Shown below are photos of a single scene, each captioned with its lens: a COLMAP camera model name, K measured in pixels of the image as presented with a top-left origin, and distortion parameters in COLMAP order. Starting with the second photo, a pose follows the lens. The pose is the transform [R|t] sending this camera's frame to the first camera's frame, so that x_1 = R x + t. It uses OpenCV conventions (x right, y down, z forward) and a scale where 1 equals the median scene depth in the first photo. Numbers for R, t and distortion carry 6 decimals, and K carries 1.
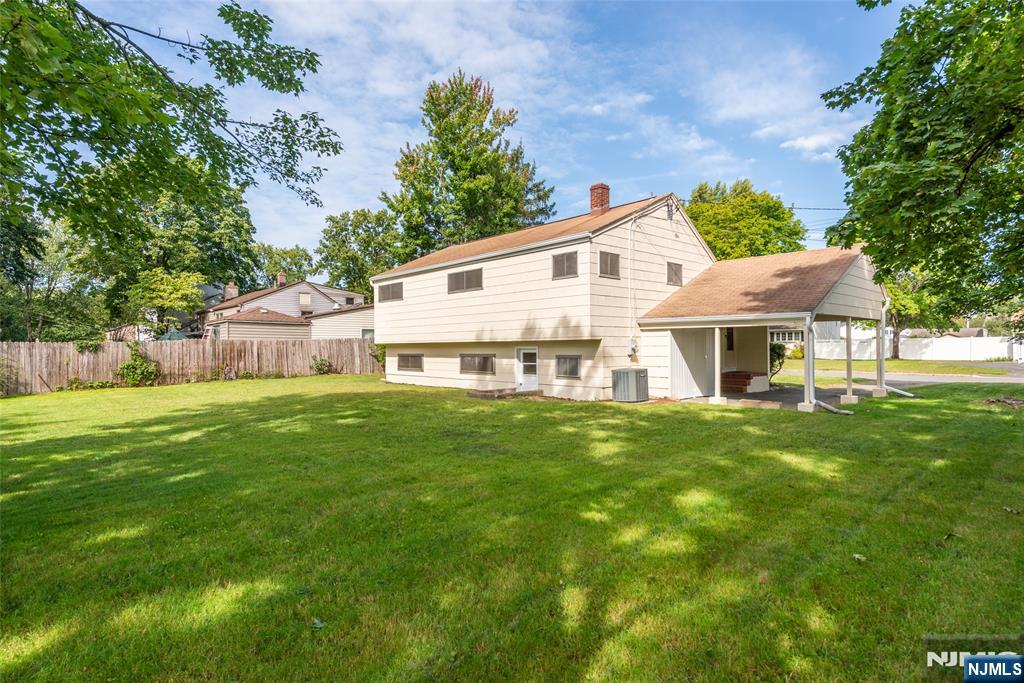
lens RADIAL K [[543.0, 0, 510.3], [0, 543.0, 339.4], [0, 0, 1]] dist [0.016283, -0.003026]
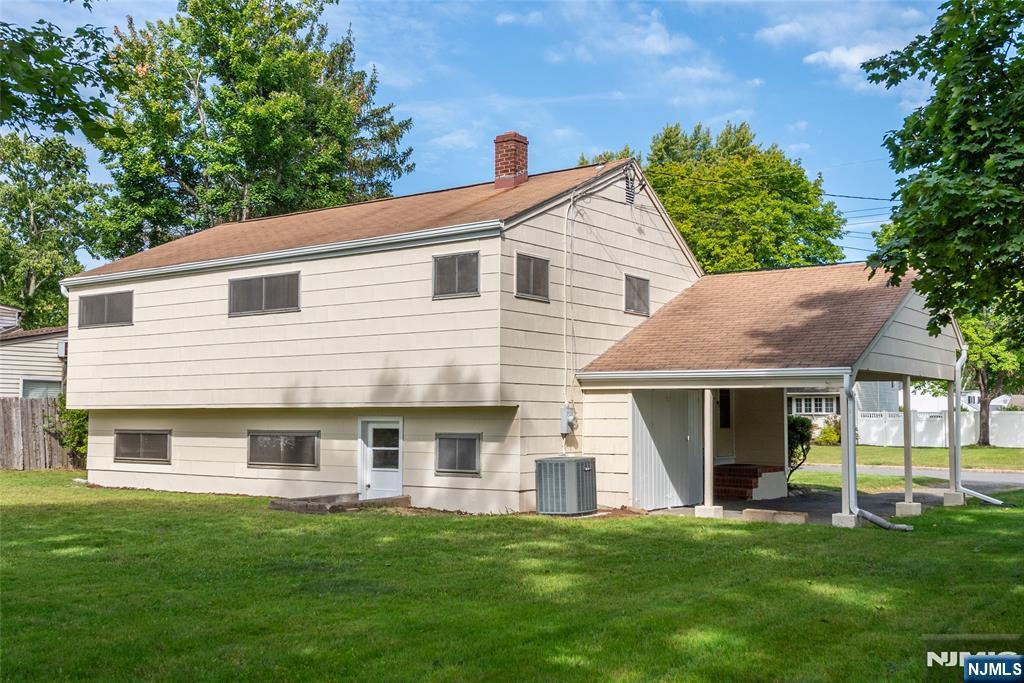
lens RADIAL K [[1099.9, 0, 512.9], [0, 1099.9, 343.0], [0, 0, 1]] dist [0.036847, 0.000000]
pose [[0.978916, 0.024000, 0.202851, -0.066183], [-0.012539, 0.998261, -0.057599, 0.000320], [-0.203880, 0.053841, 0.977514, -0.123530]]
